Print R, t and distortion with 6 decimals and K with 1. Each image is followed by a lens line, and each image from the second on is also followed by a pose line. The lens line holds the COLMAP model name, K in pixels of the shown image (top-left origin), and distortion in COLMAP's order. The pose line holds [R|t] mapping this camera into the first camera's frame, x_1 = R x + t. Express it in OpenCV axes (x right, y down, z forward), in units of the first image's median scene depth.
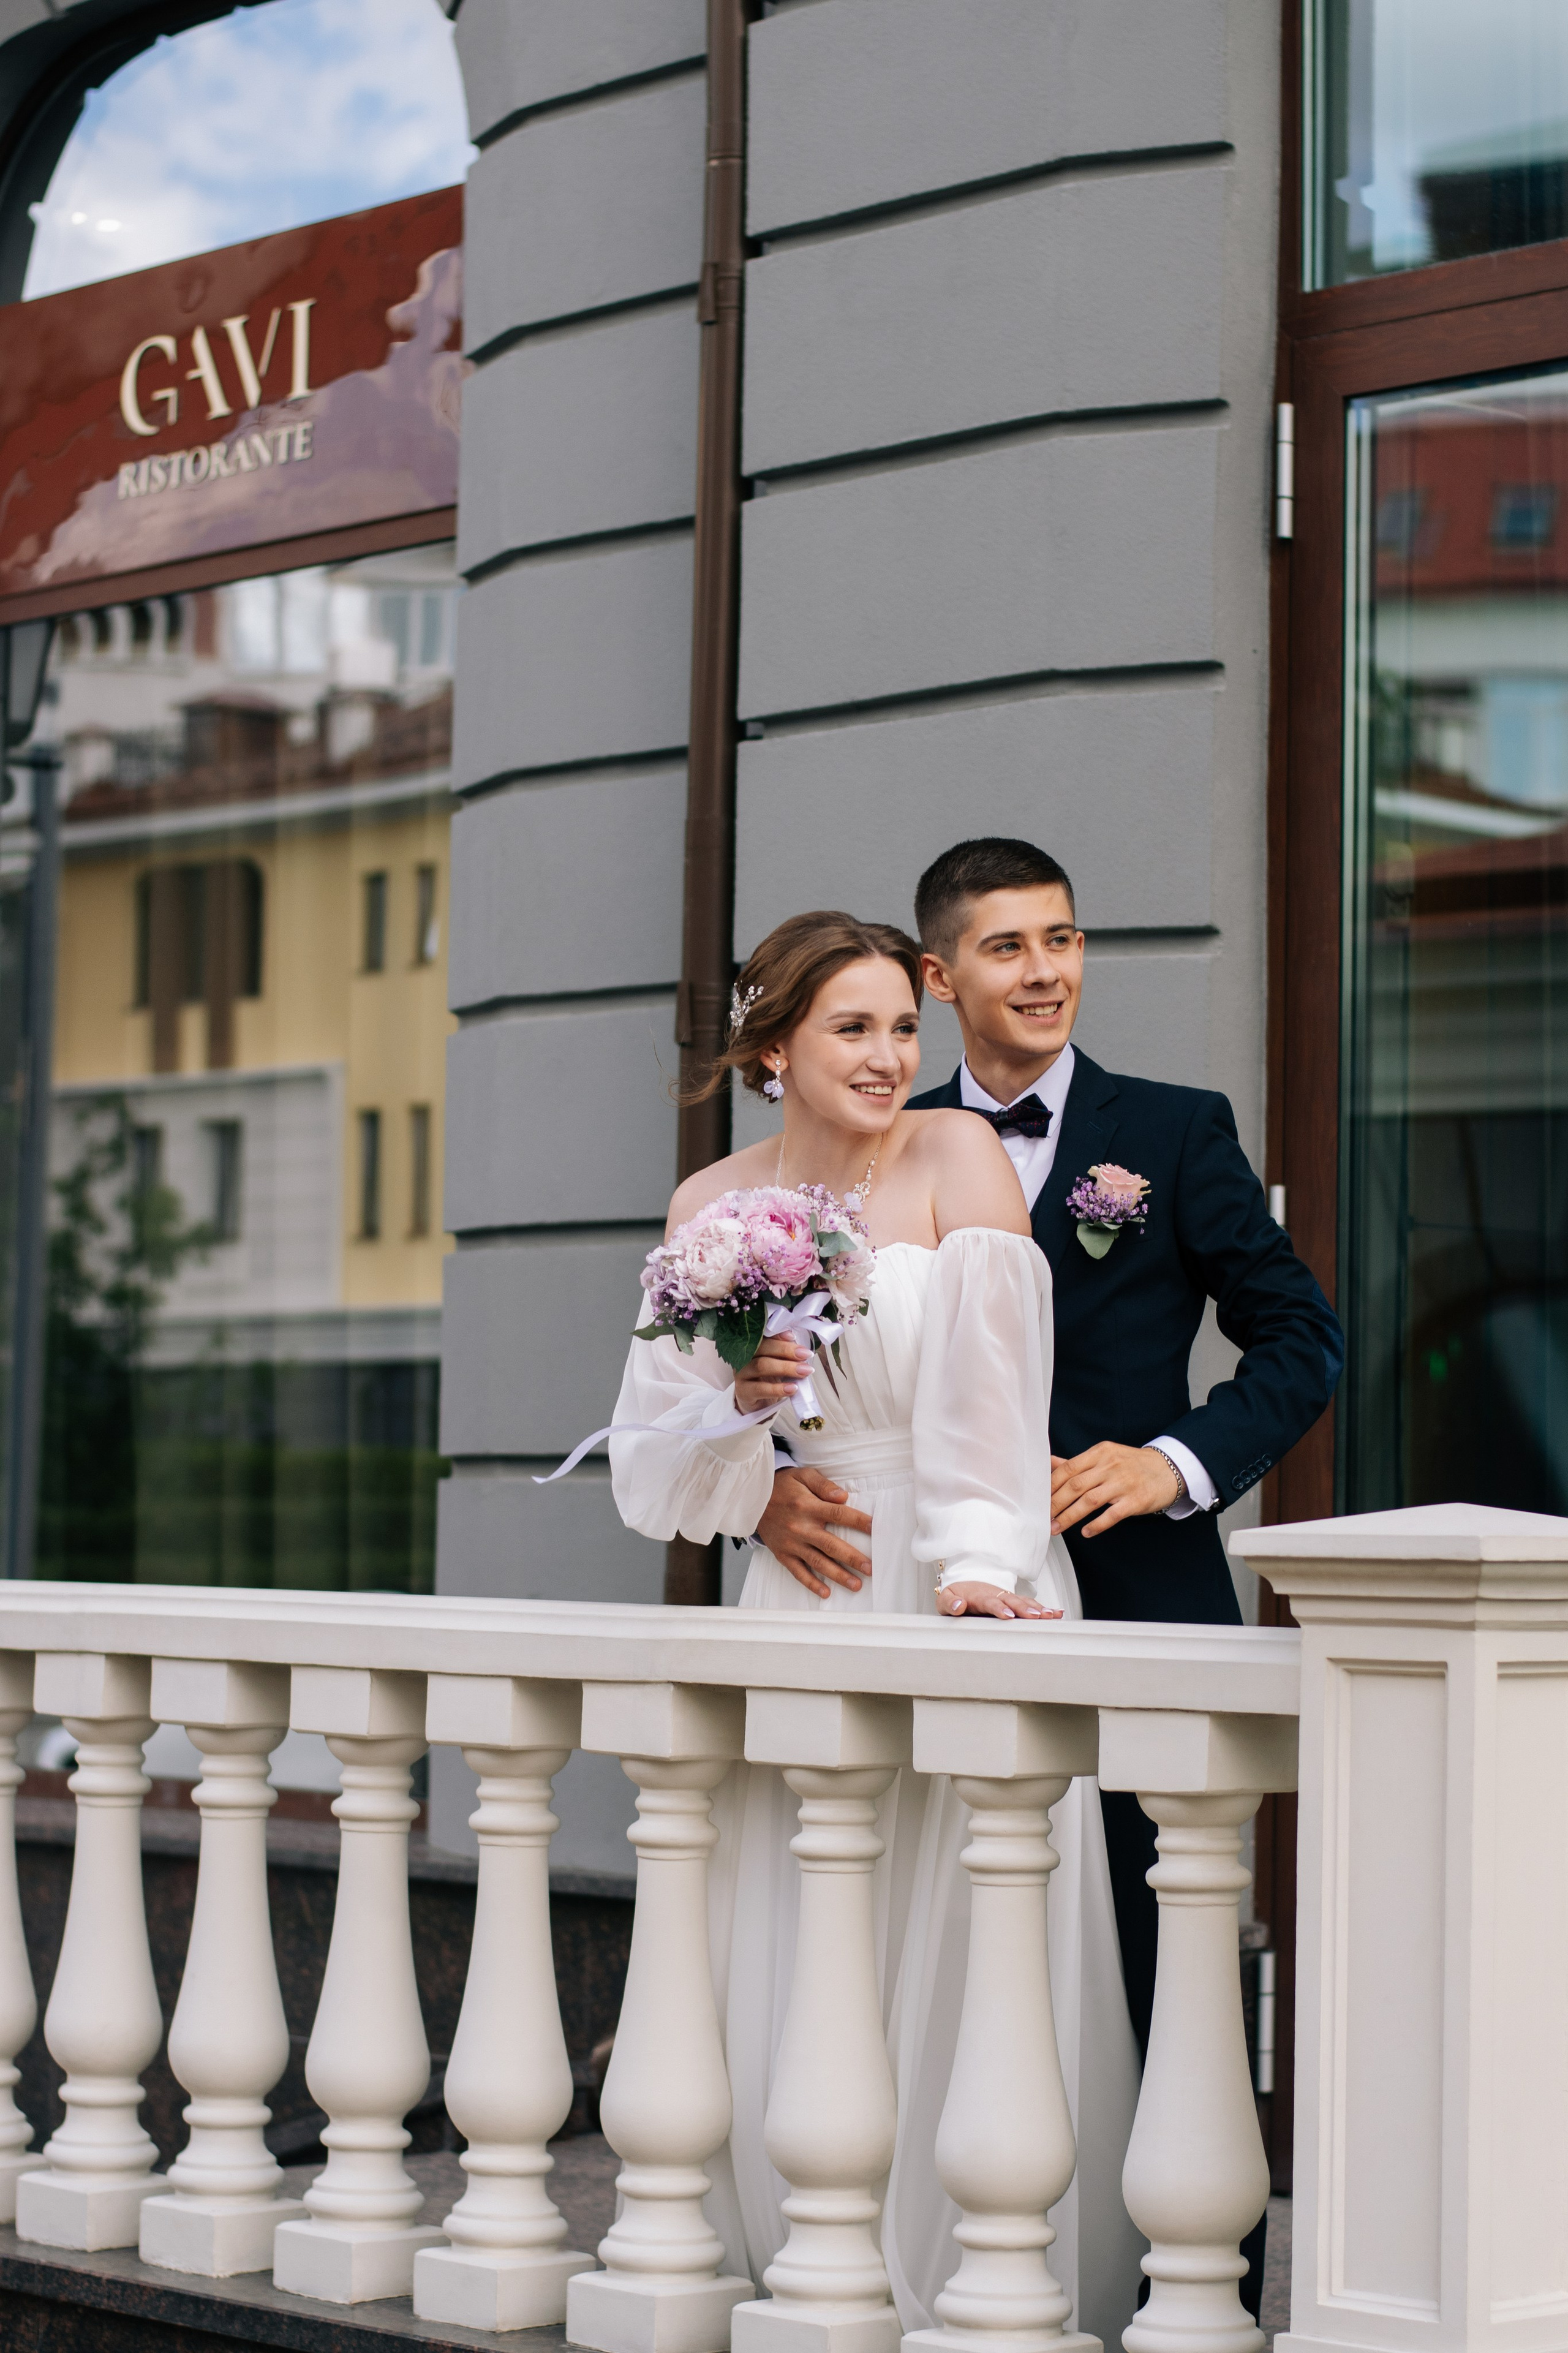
lens RADIAL K [[5245.8, 0, 784.0], [0, 5245.8, 1176.5], [0, 0, 1]] dist [-0.092411, -0.015917]
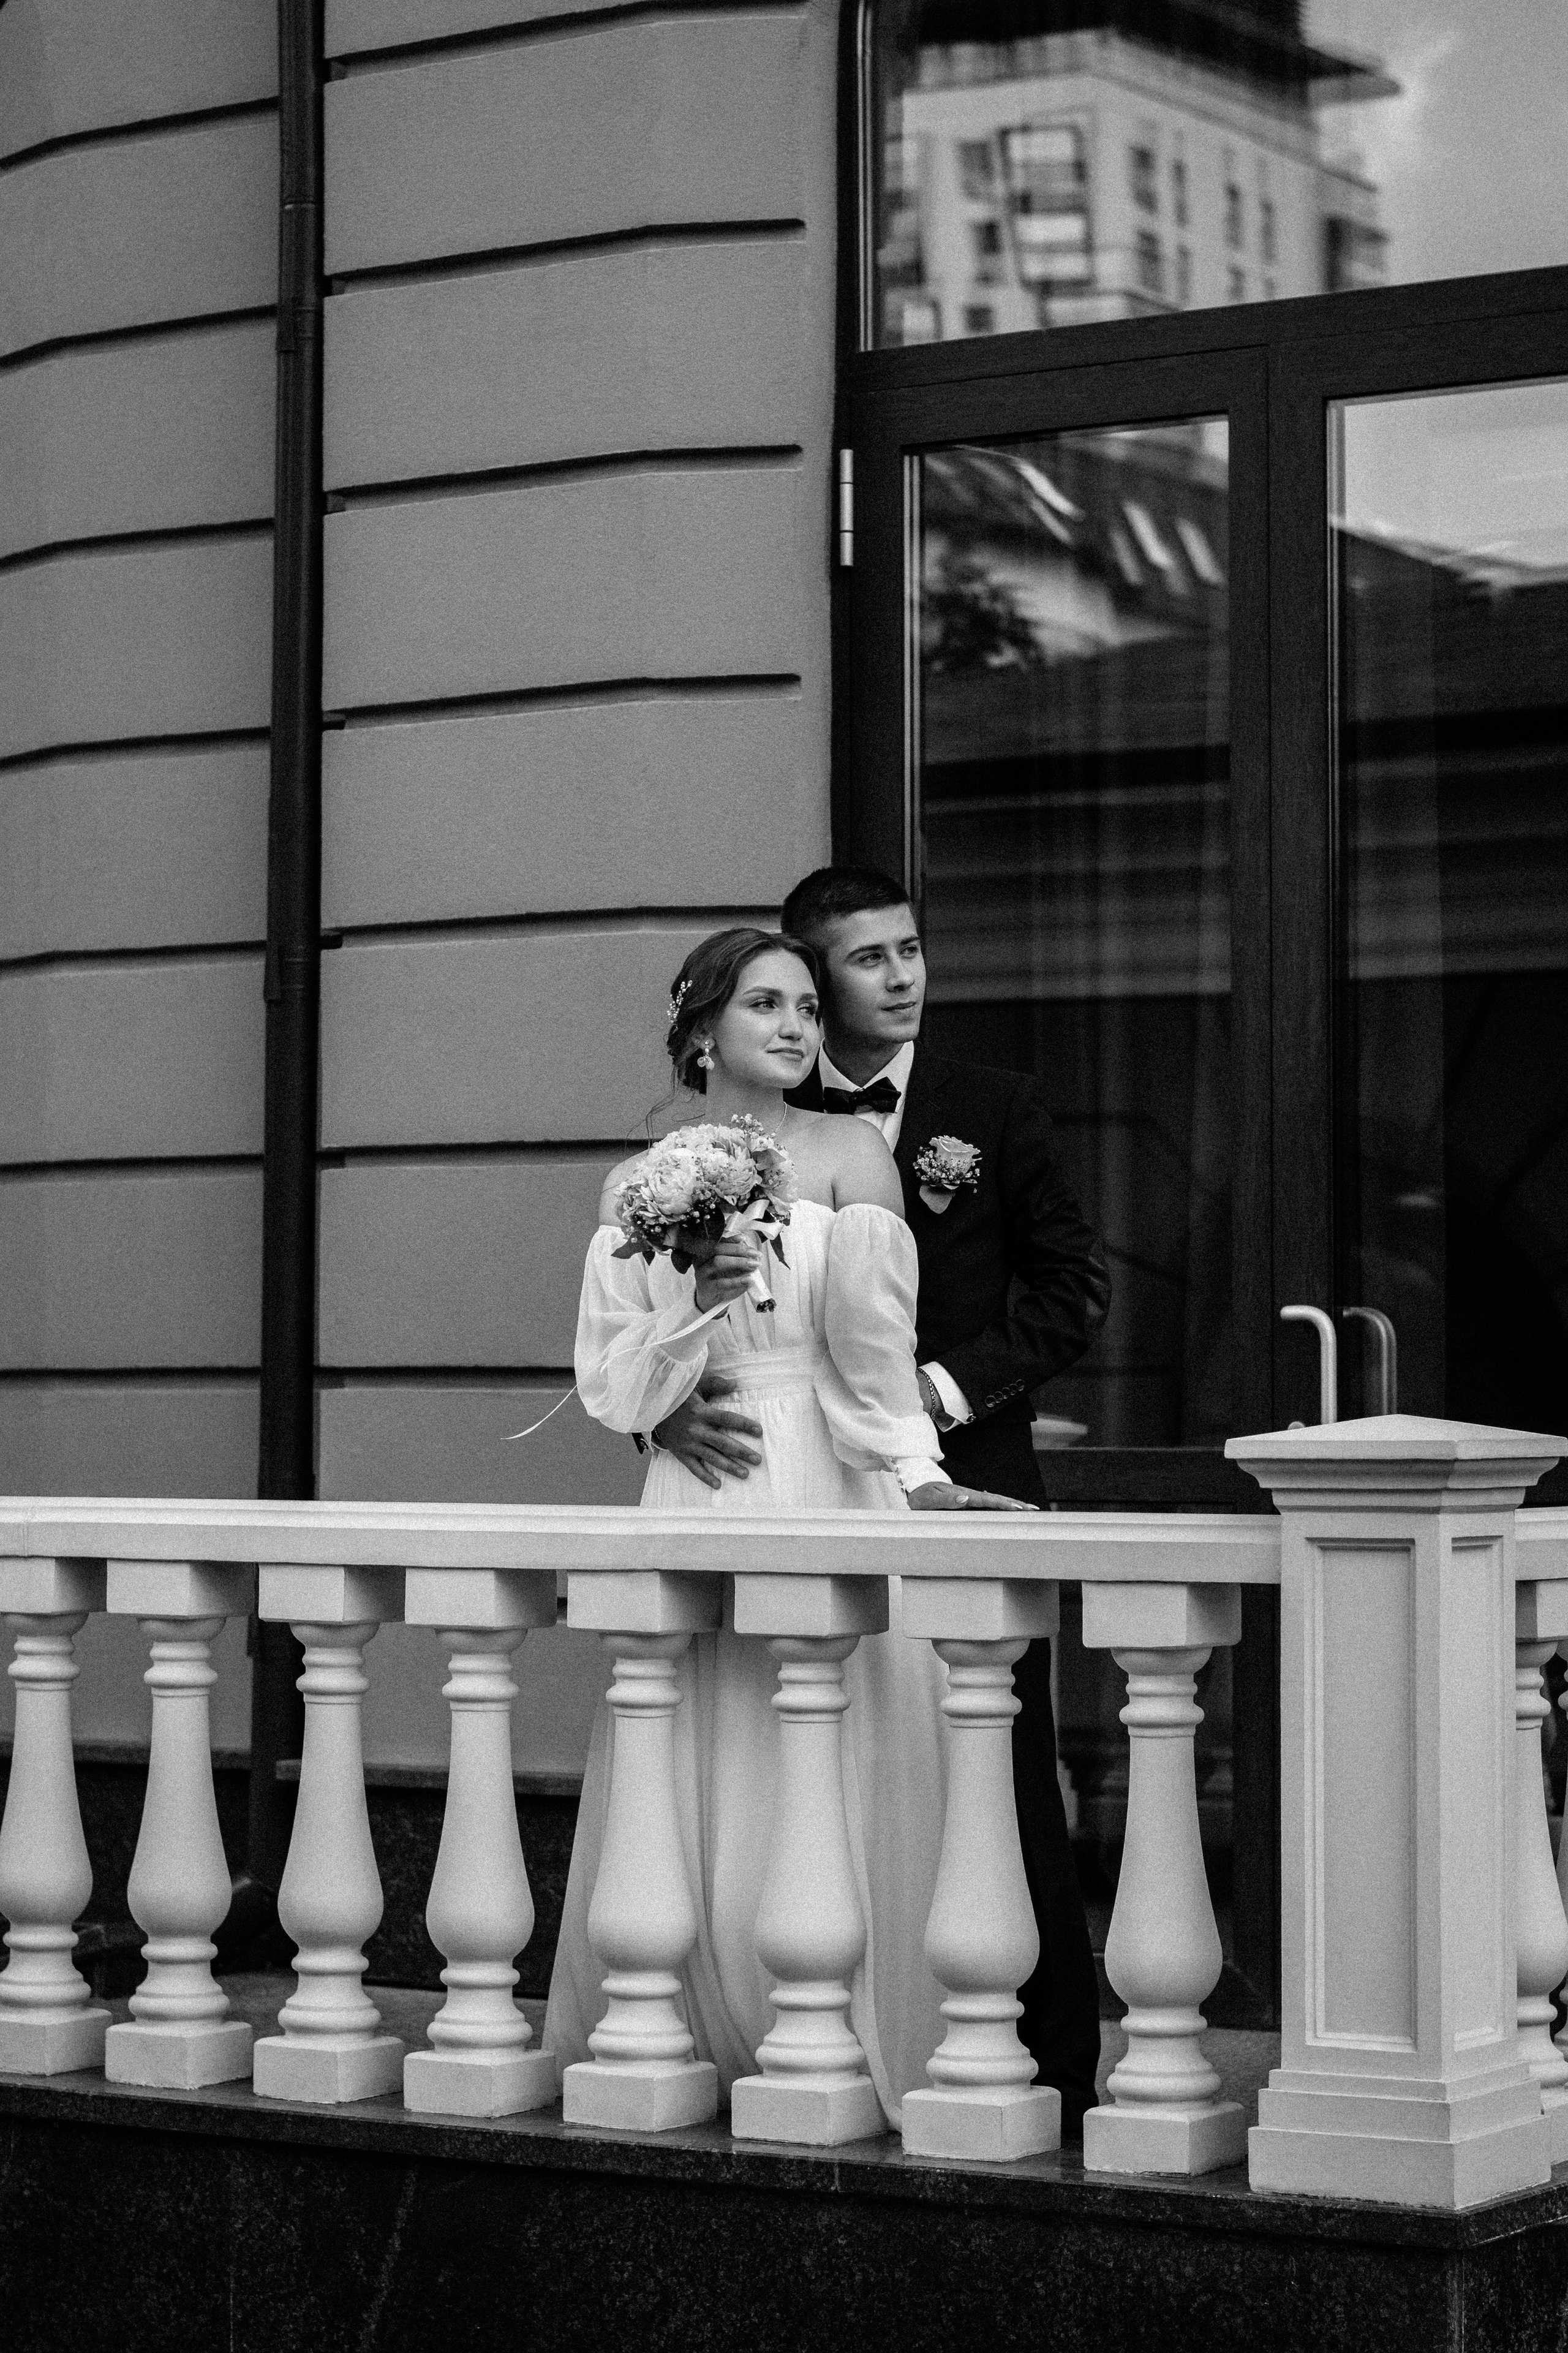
lens RADIAL K [[5245.8, 0, 784.0], [0, 5245.8, 1176.5], [0, 0, 1]] dist [-0.092411, -0.015917]
pose [[0.971689, -0.008177, 0.236121, -0.259296], [0.002232, 0.999674, 0.025434, -0.022989], [-0.236252, -0.024187, 0.971391, -0.164551]]
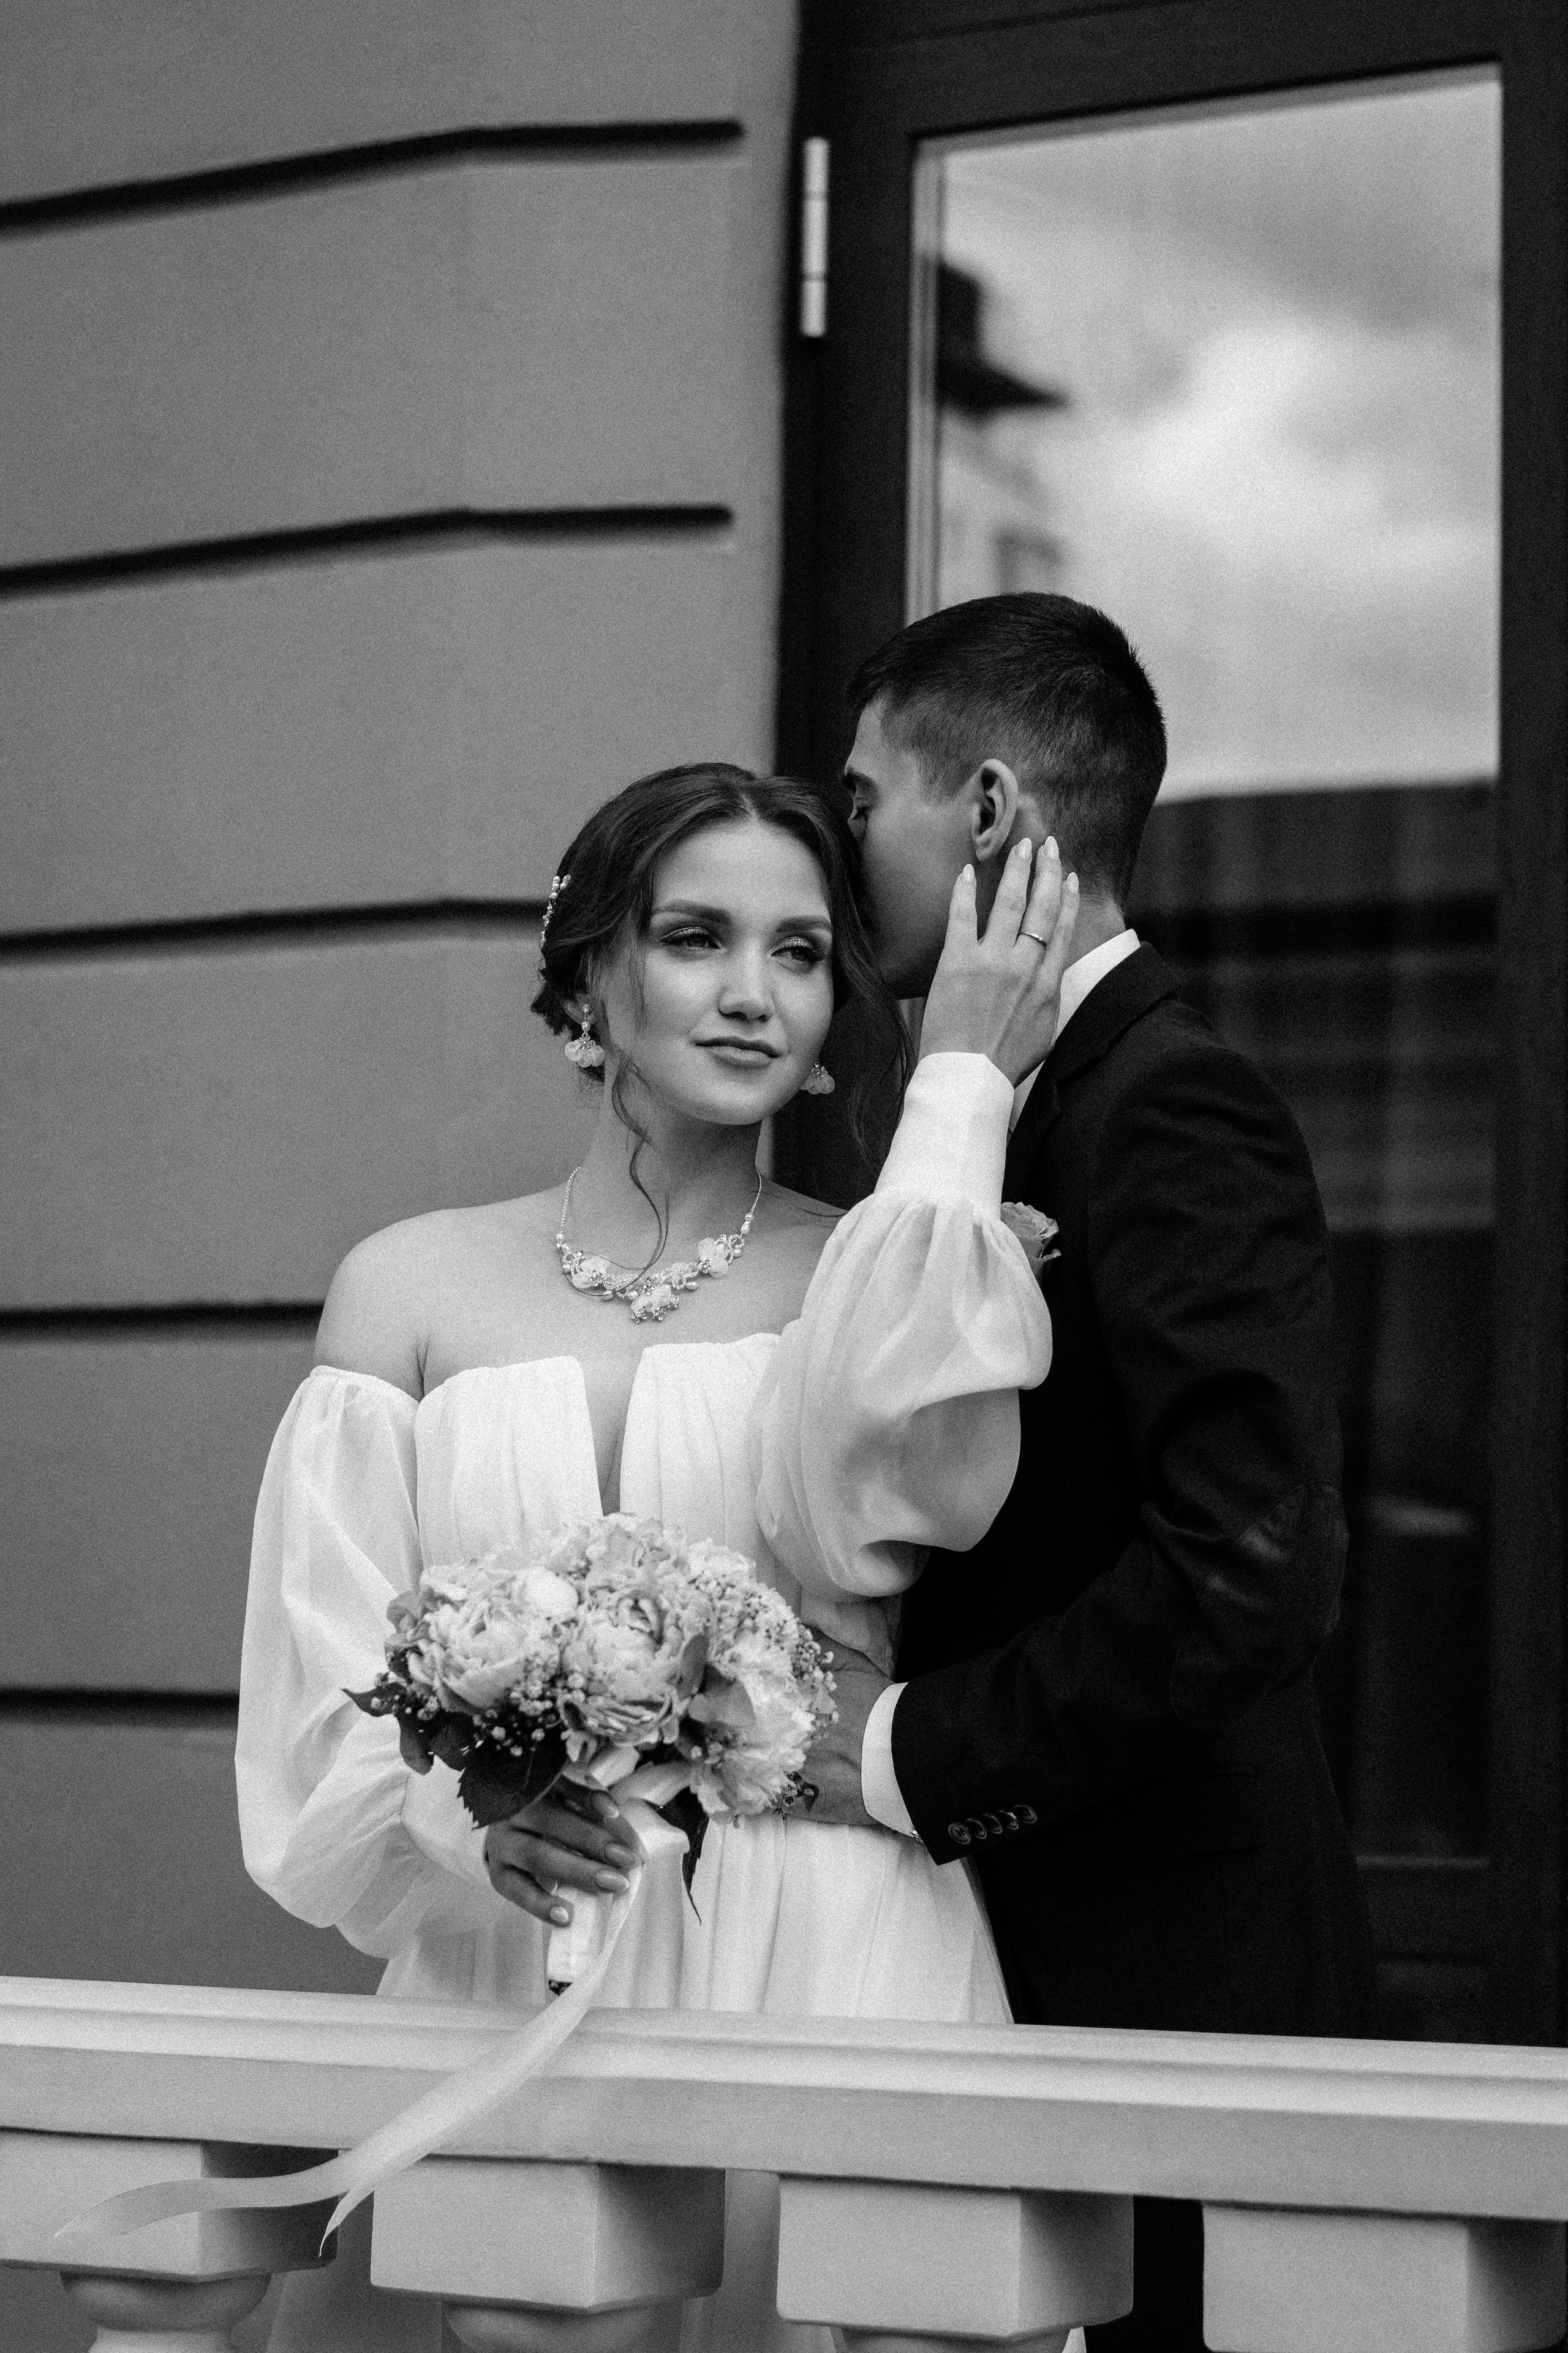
lens RADIAL K [[5437.4, 0, 784.0], [0, 5437.4, 1176.5], [0, 0, 1]] dist [-0.099376, 0.023171]
pose [[0.953948, 0.031353, 0.298329, -0.154566], [-0.021252, 0.999088, -0.037043, 0.017631], [-0.299218, 0.028997, 0.953744, 0.451881]]
